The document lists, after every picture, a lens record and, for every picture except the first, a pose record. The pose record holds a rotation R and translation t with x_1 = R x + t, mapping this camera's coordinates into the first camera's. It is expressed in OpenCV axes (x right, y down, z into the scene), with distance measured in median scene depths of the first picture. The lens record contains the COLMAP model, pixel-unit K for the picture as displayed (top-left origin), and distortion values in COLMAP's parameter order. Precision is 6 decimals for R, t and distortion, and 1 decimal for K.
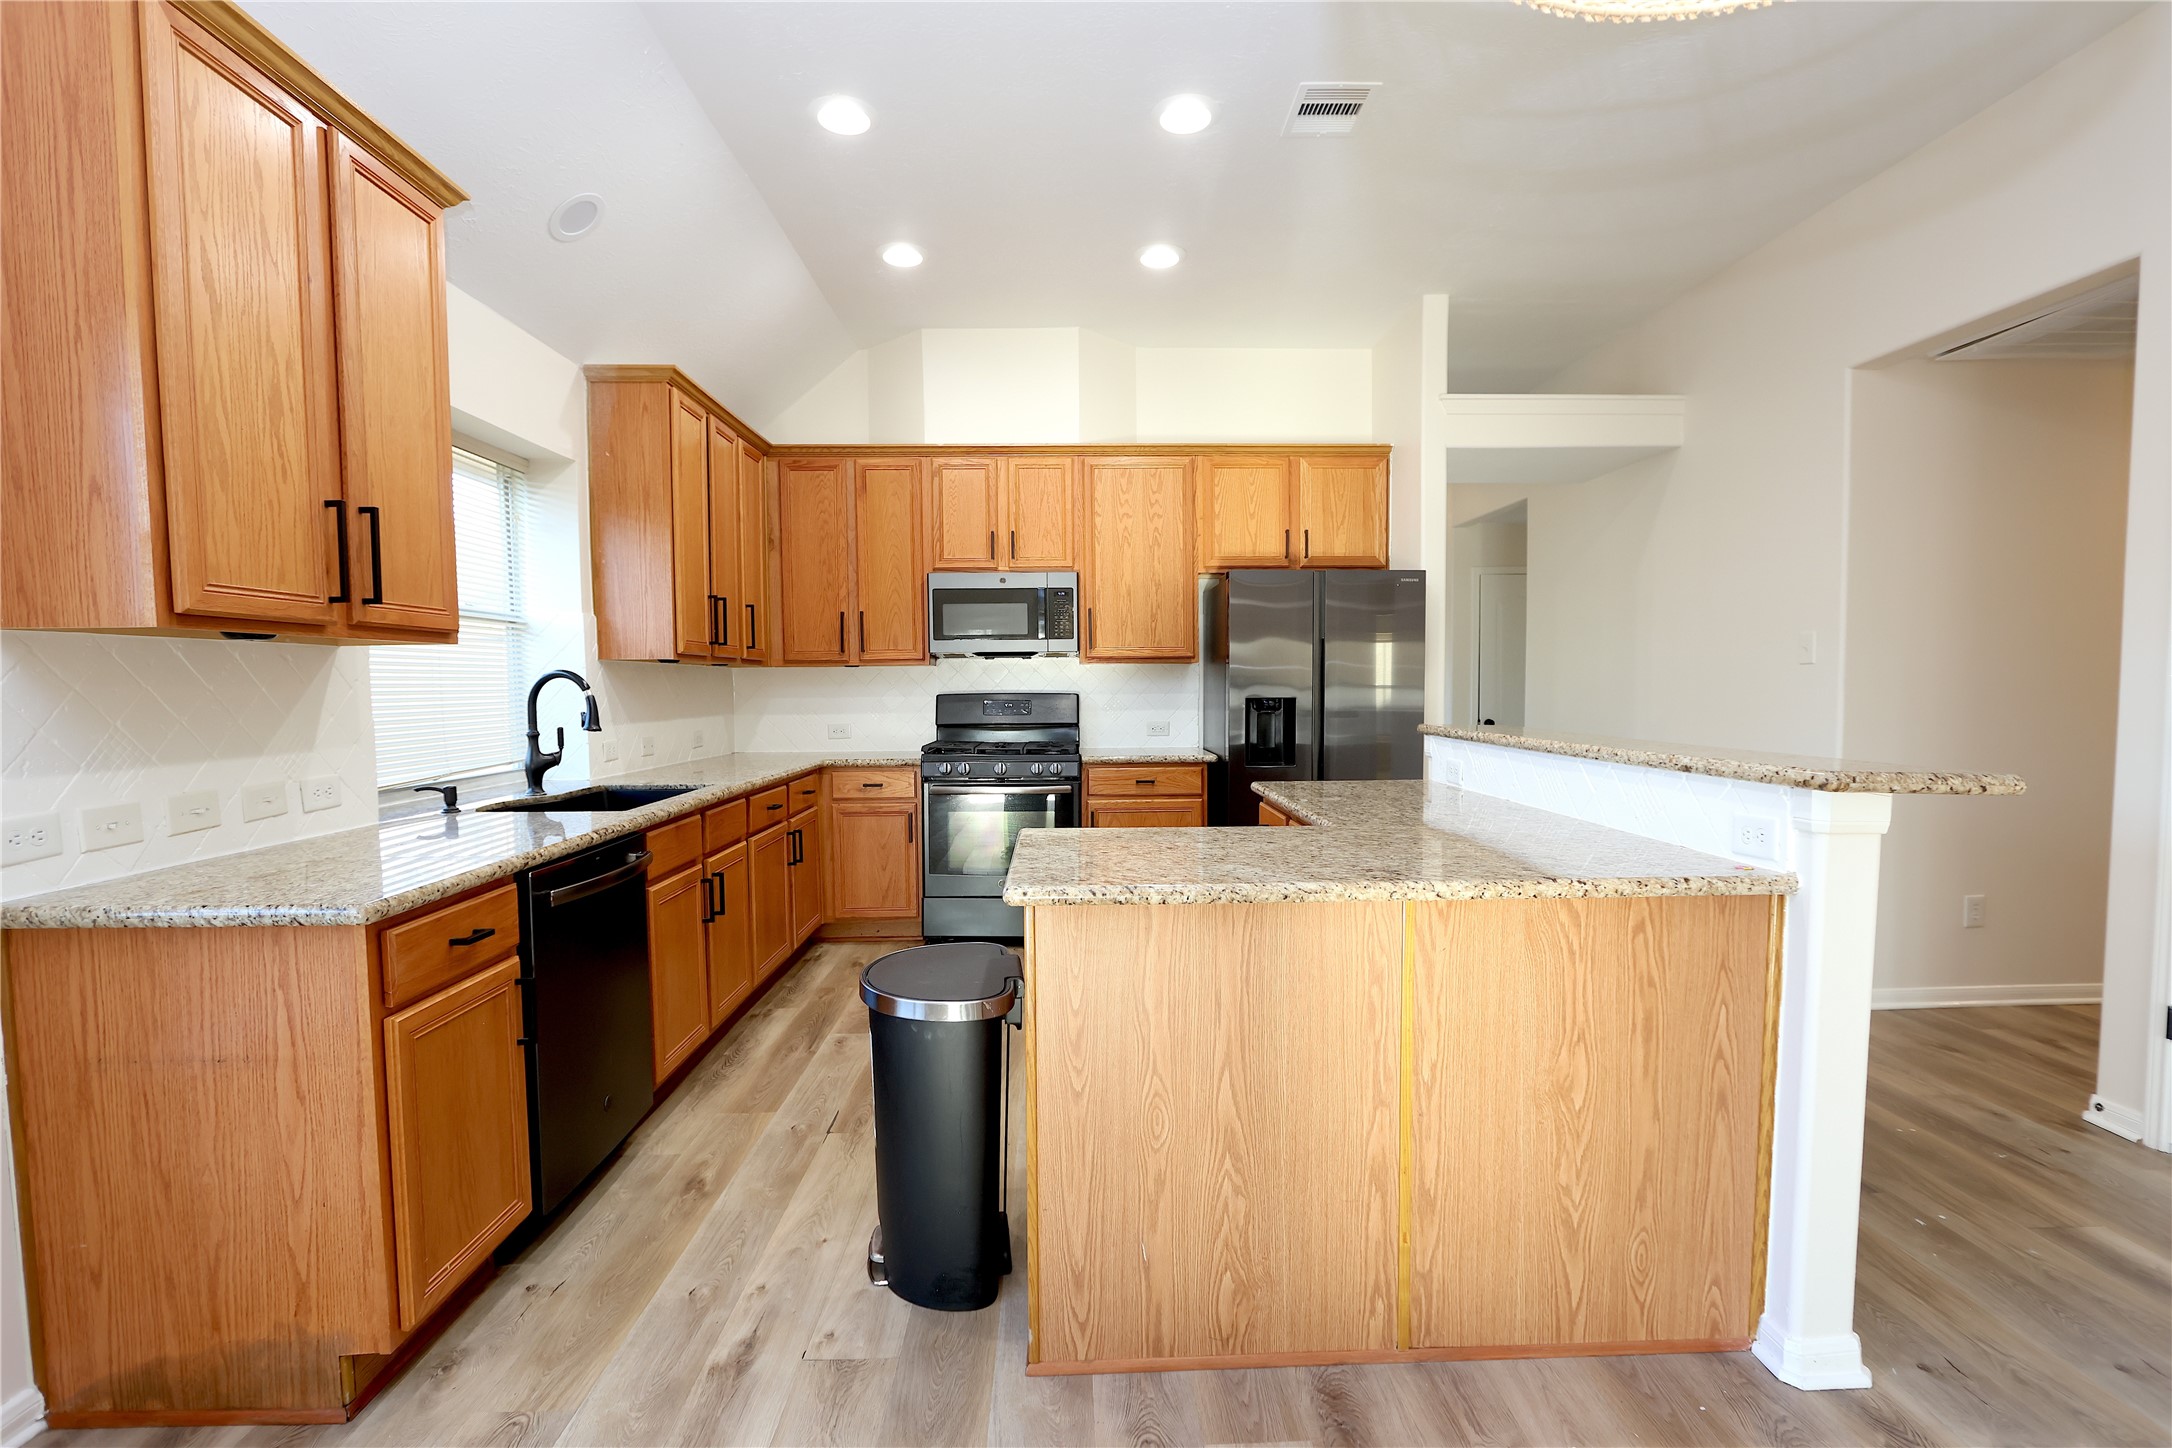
lens RADIAL K [[1000.0, 0, 1090.1], [0, 1000.0, 740.6], [0, 0, 1]] dist [-0.016338, 0.000392]
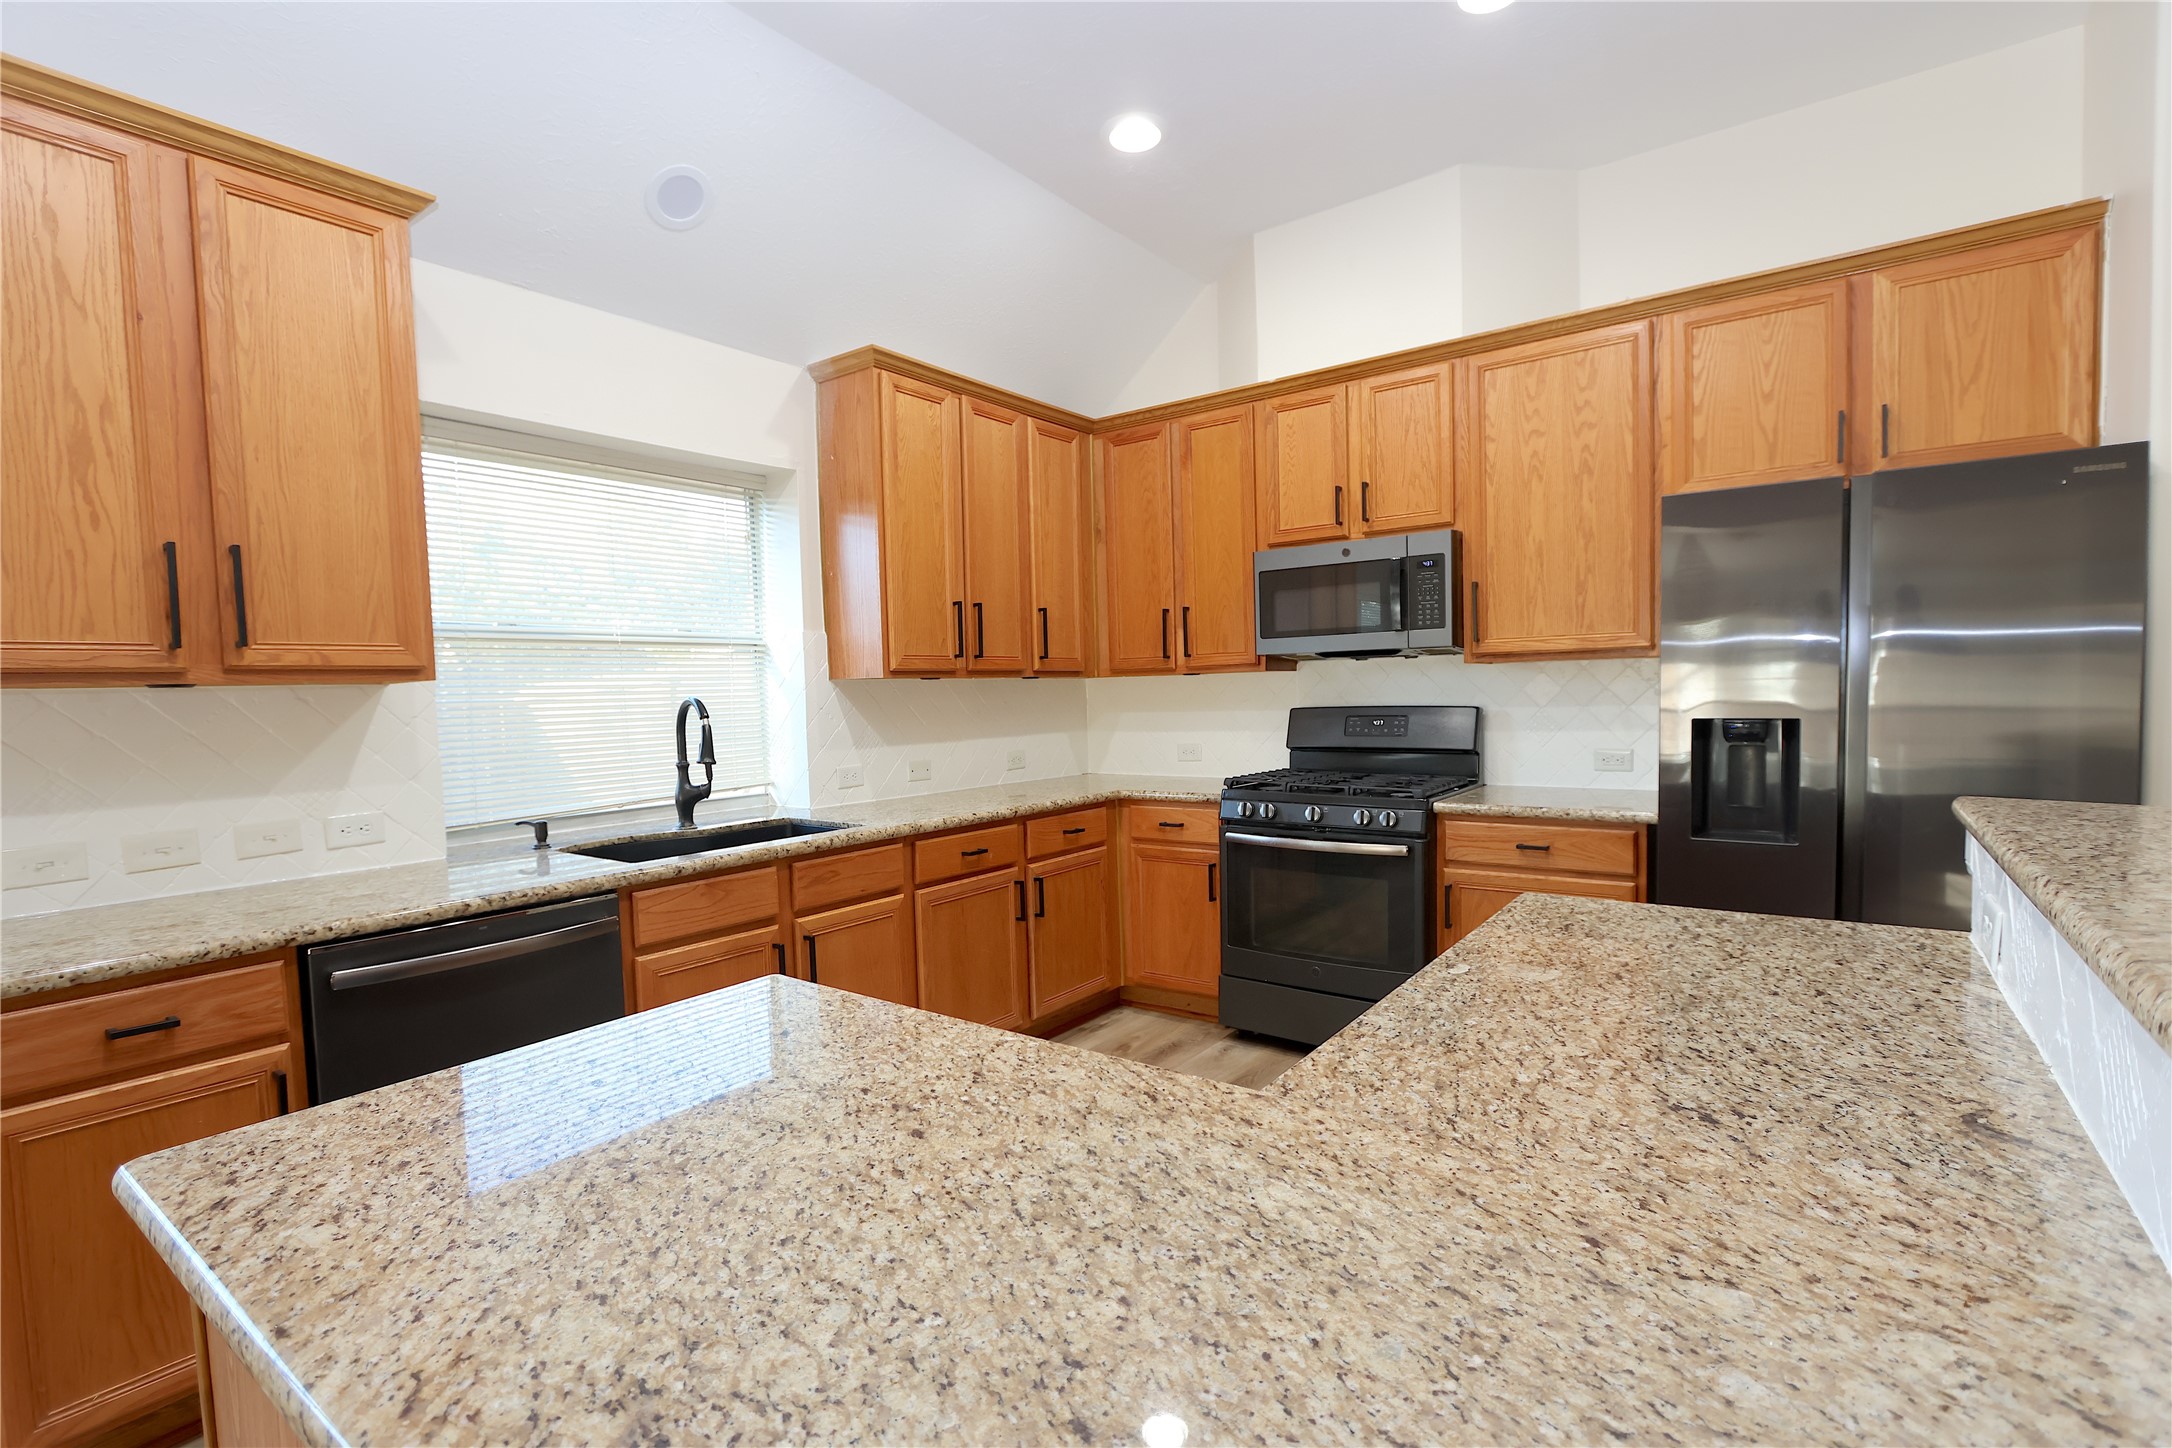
lens RADIAL K [[1000.0, 0, 1098.6], [0, 1000.0, 745.8], [0, 0, 1]] dist [-0.016338, 0.000392]
pose [[0.789496, 0.020691, -0.613407, 0.494989], [-0.013692, 0.999777, 0.016101, -0.066392], [0.613603, -0.004313, 0.789603, 0.728063]]
